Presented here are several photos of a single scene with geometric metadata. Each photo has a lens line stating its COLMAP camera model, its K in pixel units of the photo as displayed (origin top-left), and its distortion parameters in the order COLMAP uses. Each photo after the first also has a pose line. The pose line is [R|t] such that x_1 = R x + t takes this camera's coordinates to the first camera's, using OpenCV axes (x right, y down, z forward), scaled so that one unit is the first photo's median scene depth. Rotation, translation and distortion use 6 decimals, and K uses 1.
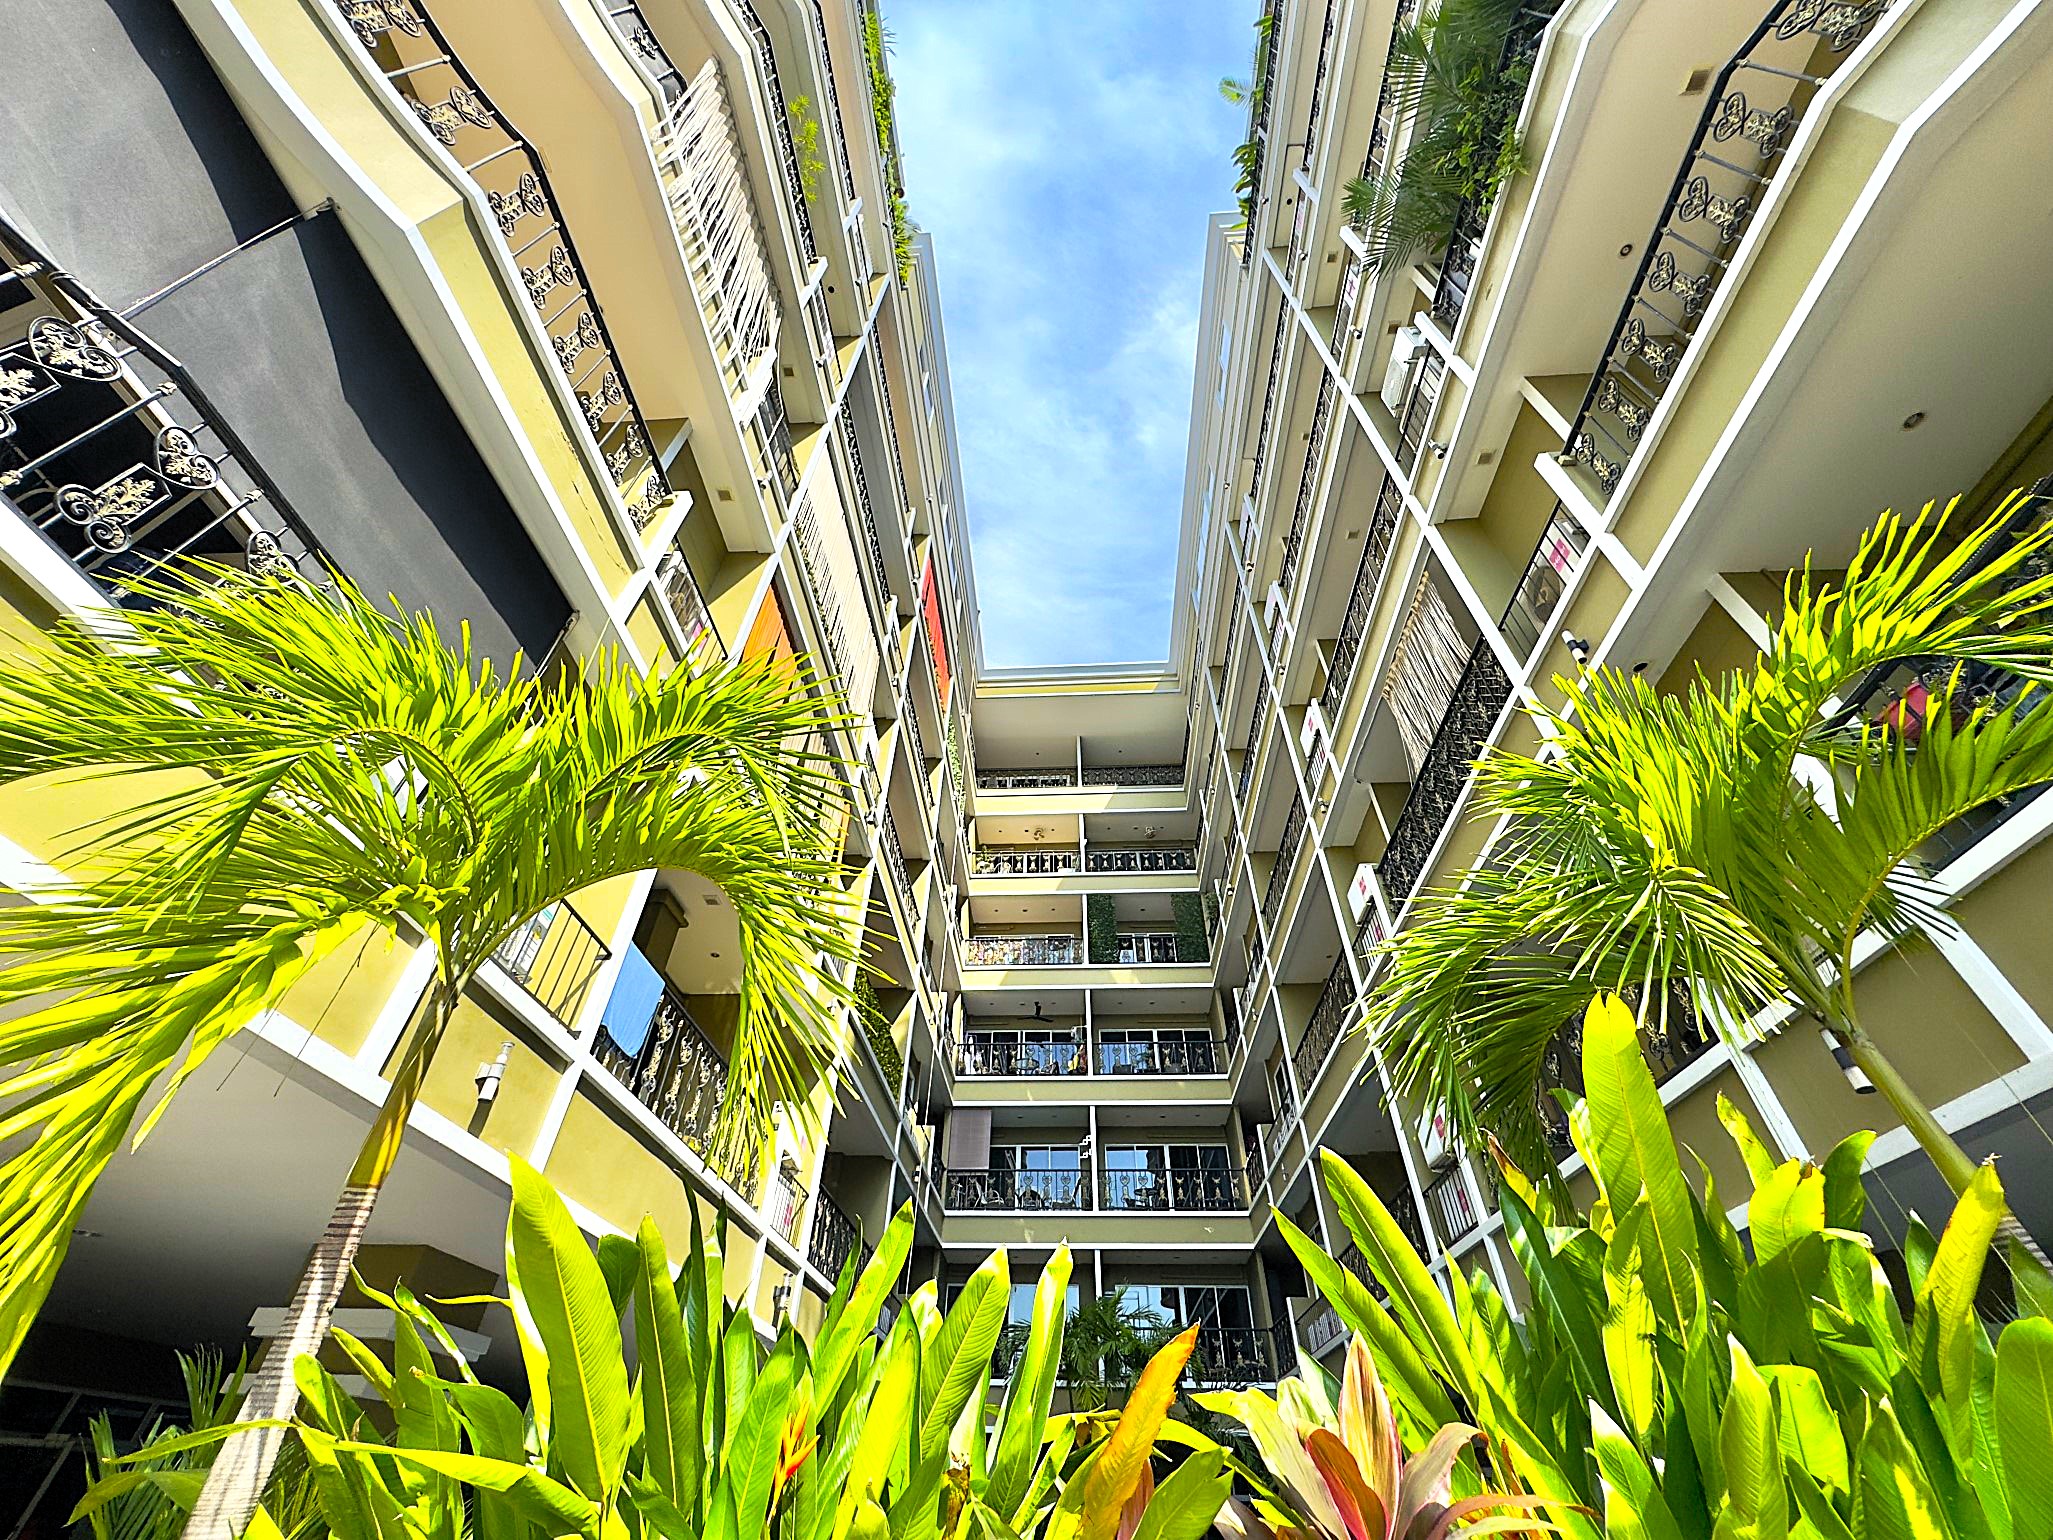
lens RADIAL K [[818.7, 0, 1026.5], [0, 818.7, 770.0], [0, 0, 1]] dist [0.000108, 0.000142]
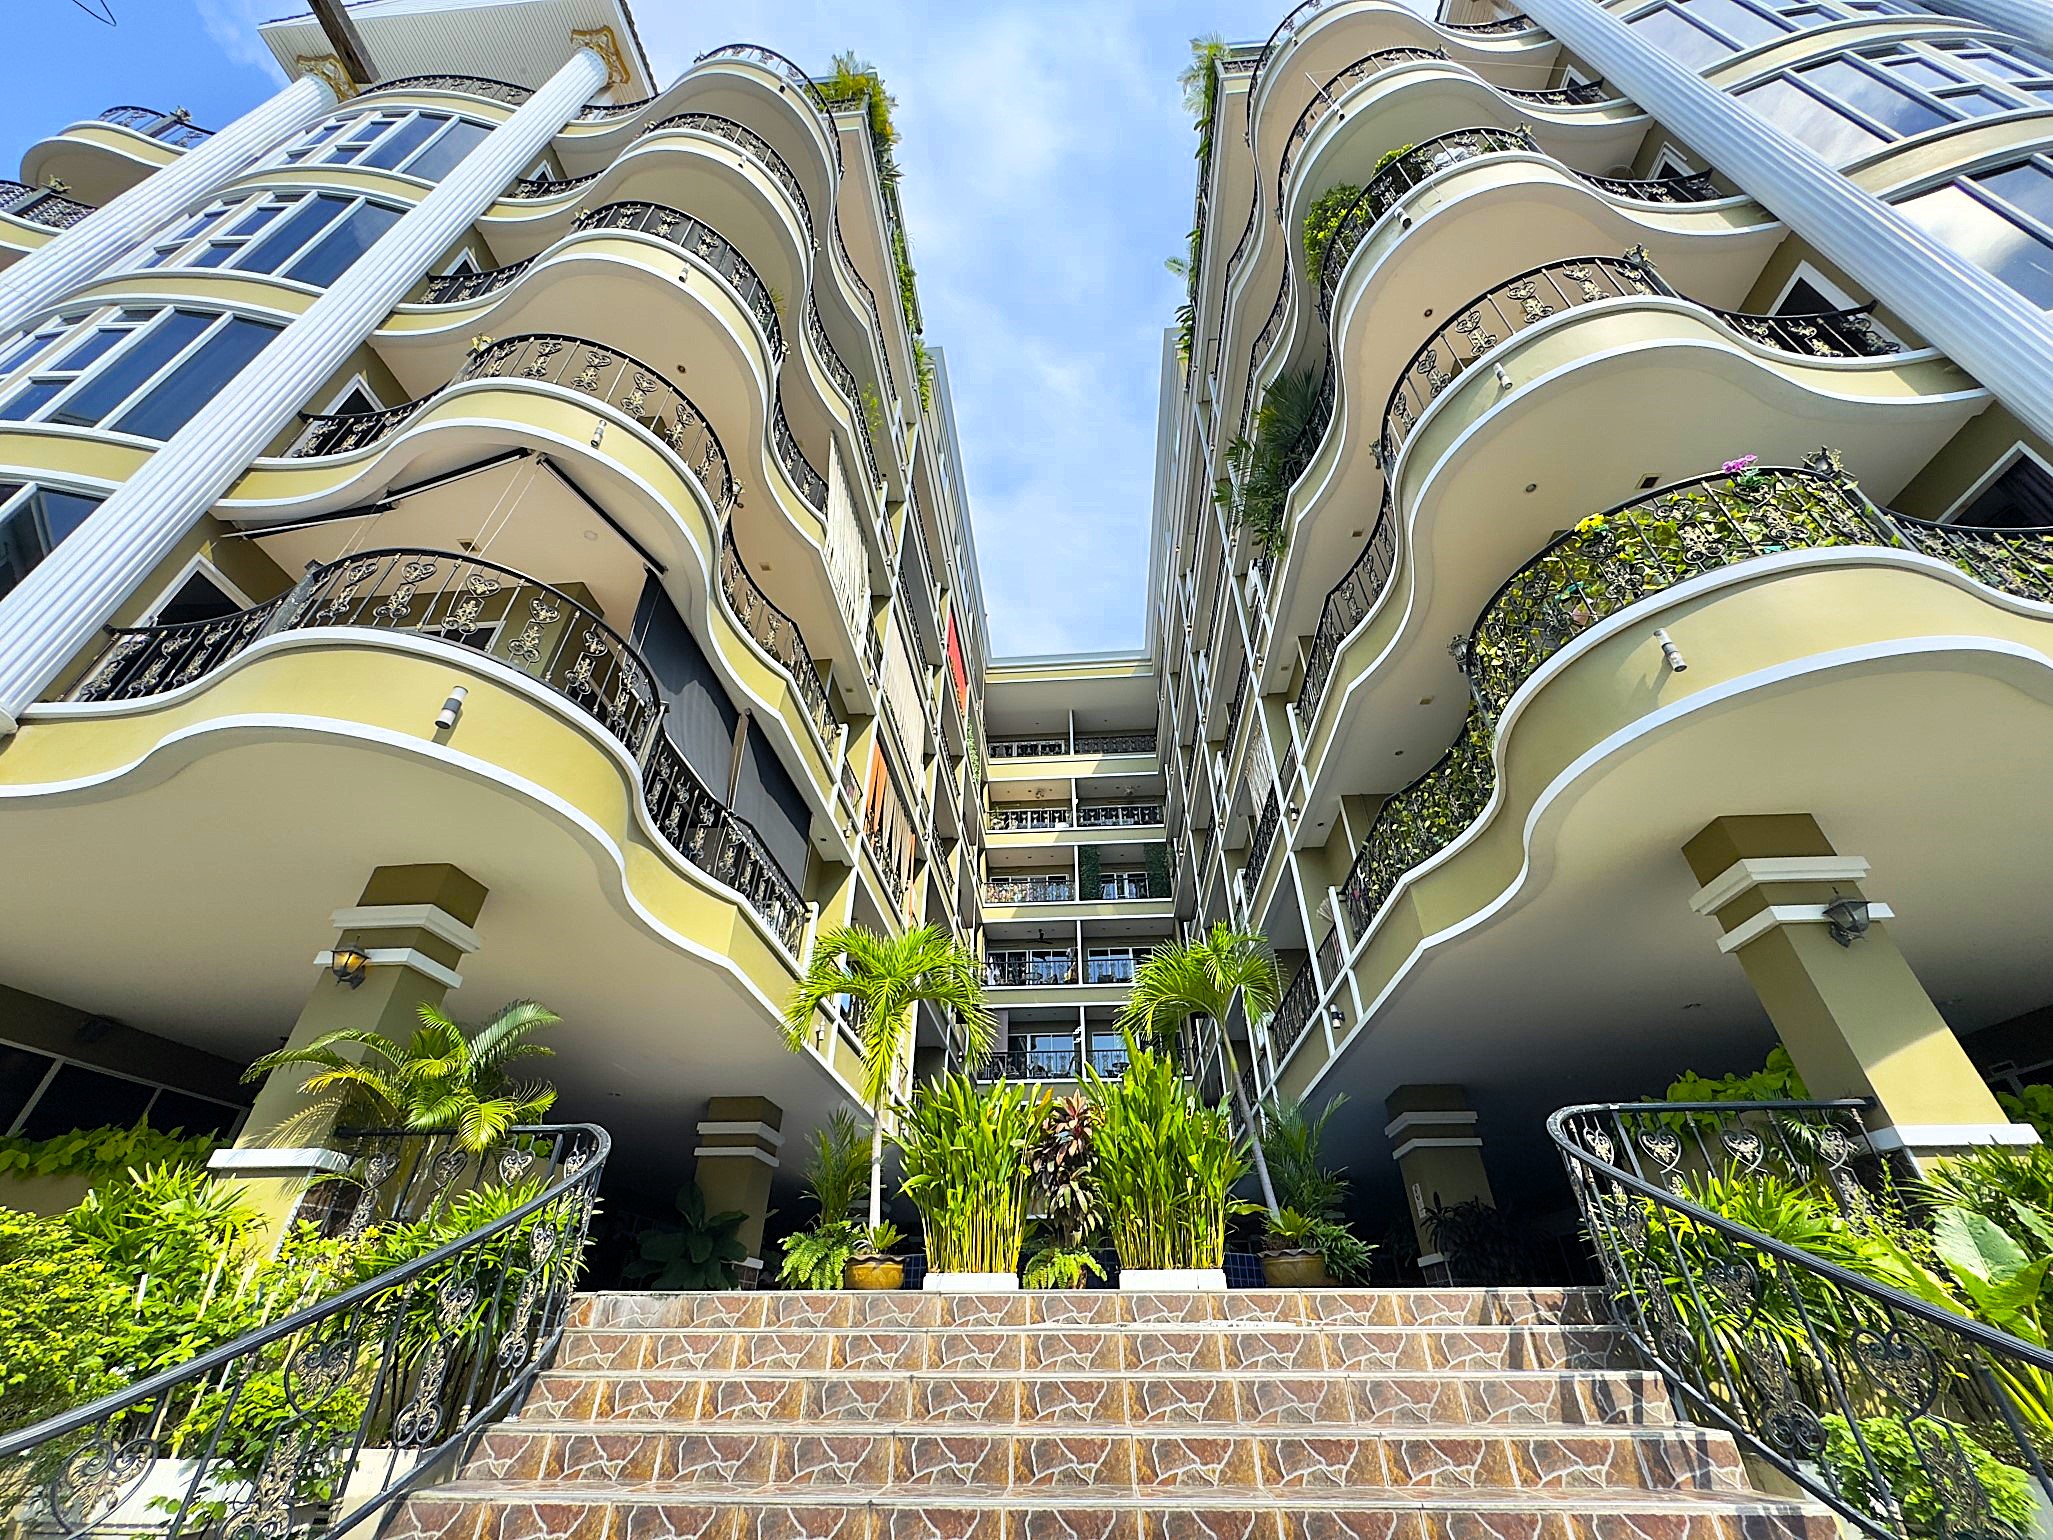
lens RADIAL K [[818.7, 0, 1026.5], [0, 818.7, 770.0], [0, 0, 1]] dist [0.000108, 0.000142]
pose [[0.999746, -0.021523, -0.006669, 0.004972], [0.022205, 0.991349, 0.129361, -0.141465], [0.003827, -0.129477, 0.991575, -0.270466]]
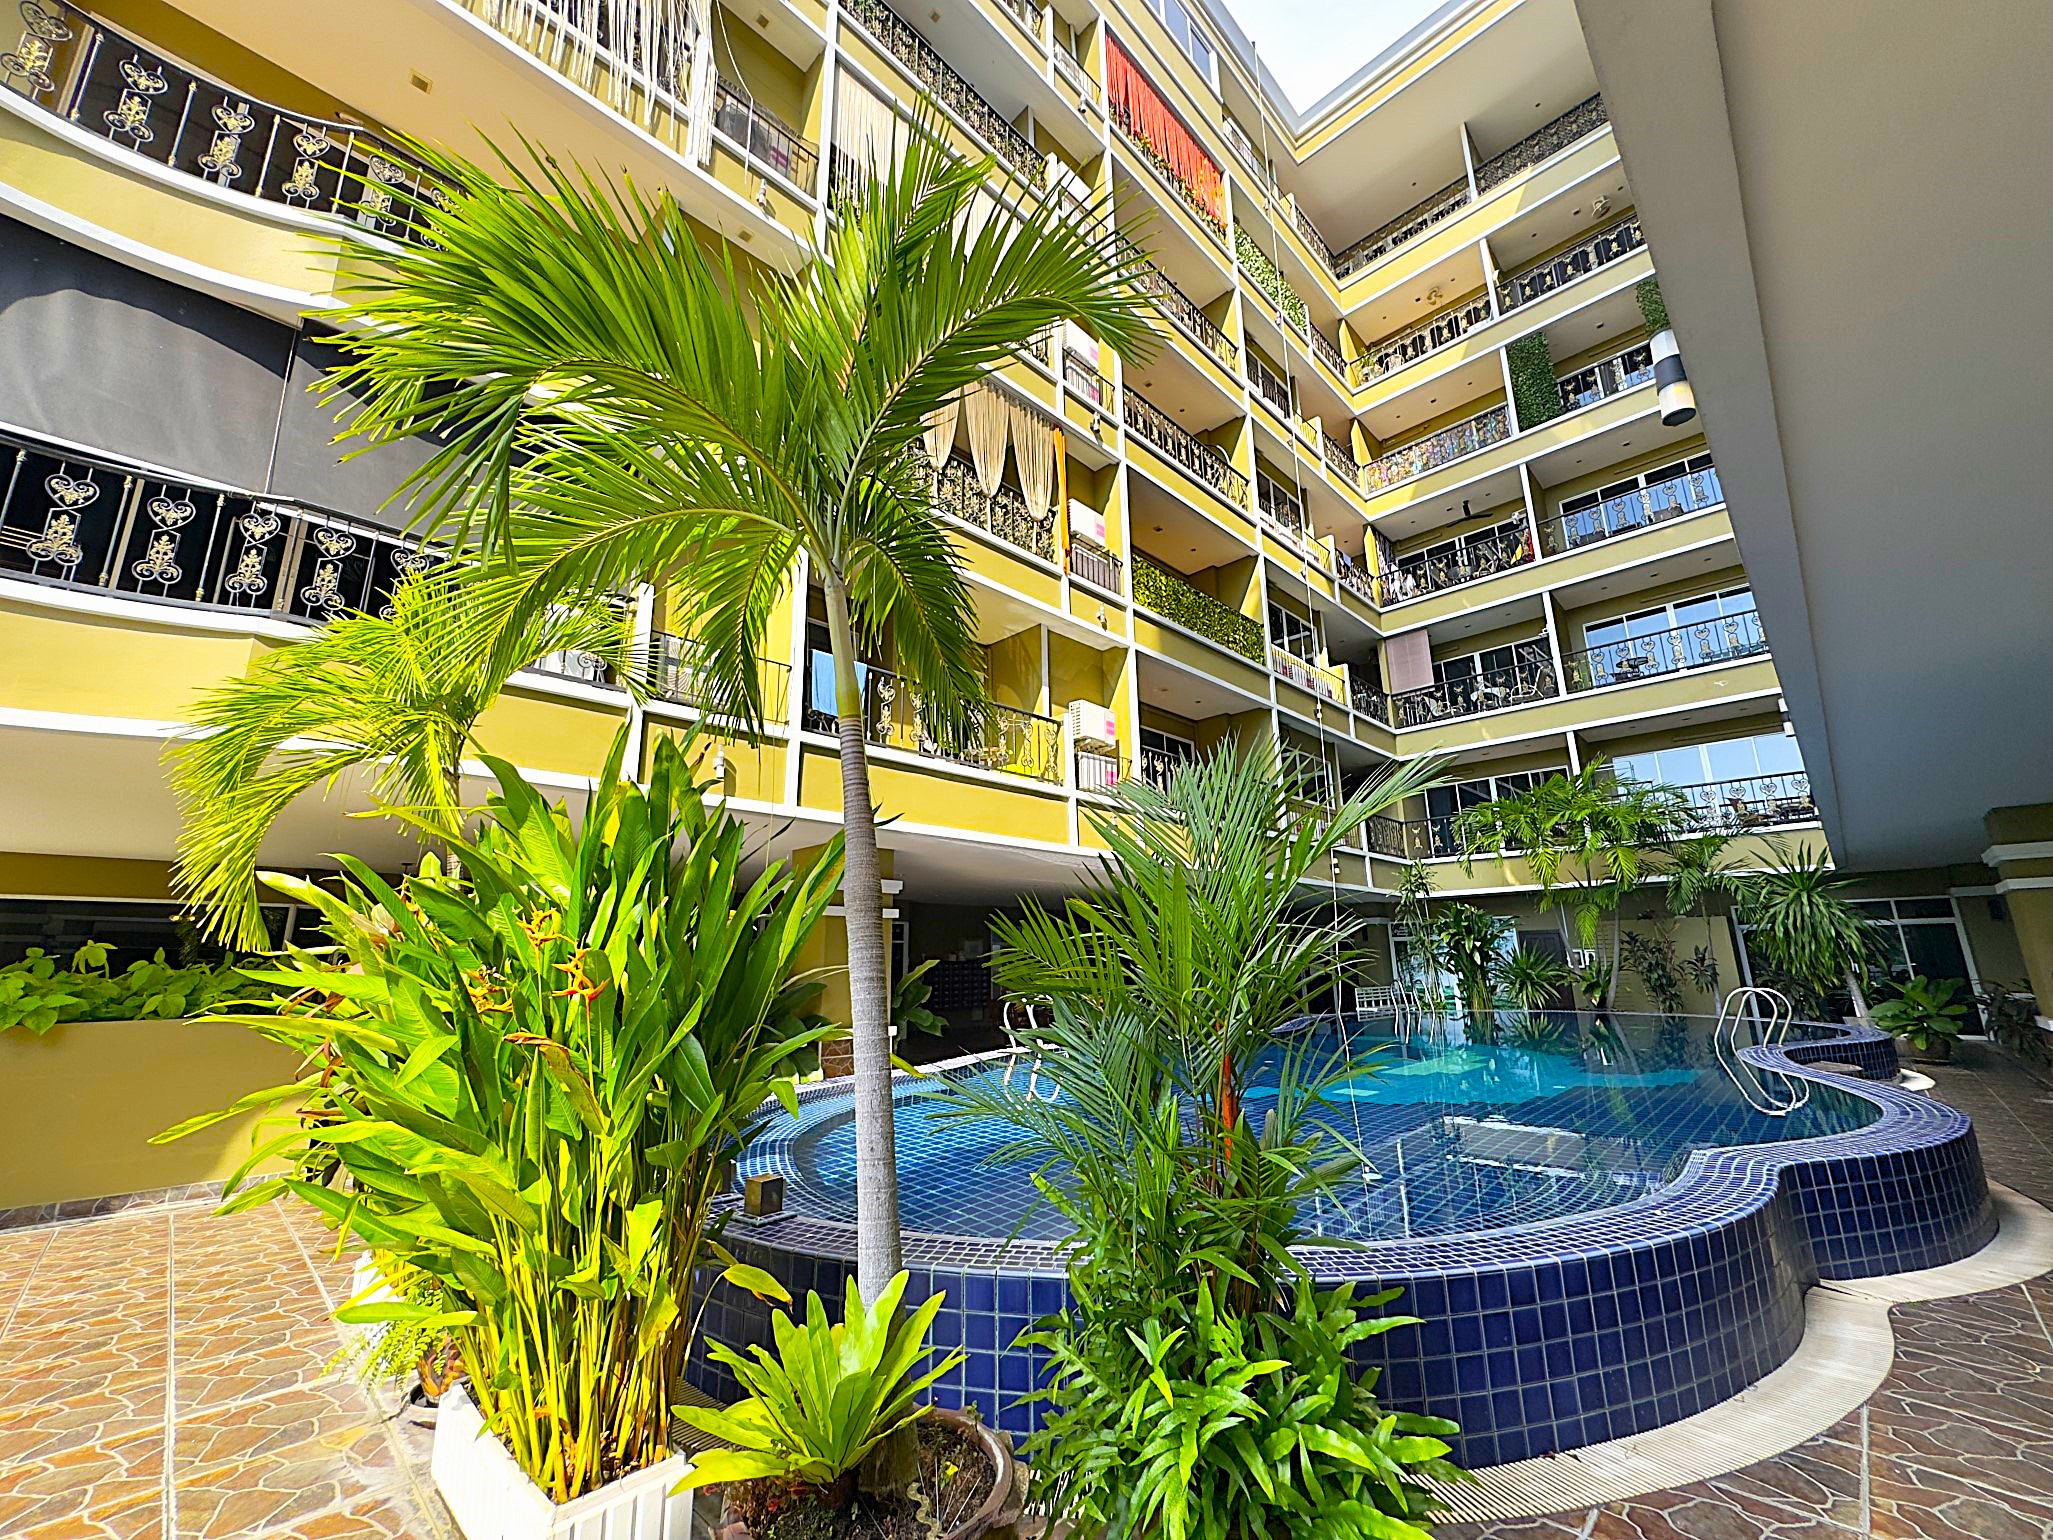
lens RADIAL K [[818.7, 0, 1026.5], [0, 818.7, 770.0], [0, 0, 1]] dist [0.000108, 0.000142]
pose [[0.750932, -0.183912, -0.634254, 0.164275], [0.468613, 0.825119, 0.315563, 0.026614], [0.465299, -0.534186, 0.705792, 0.016373]]
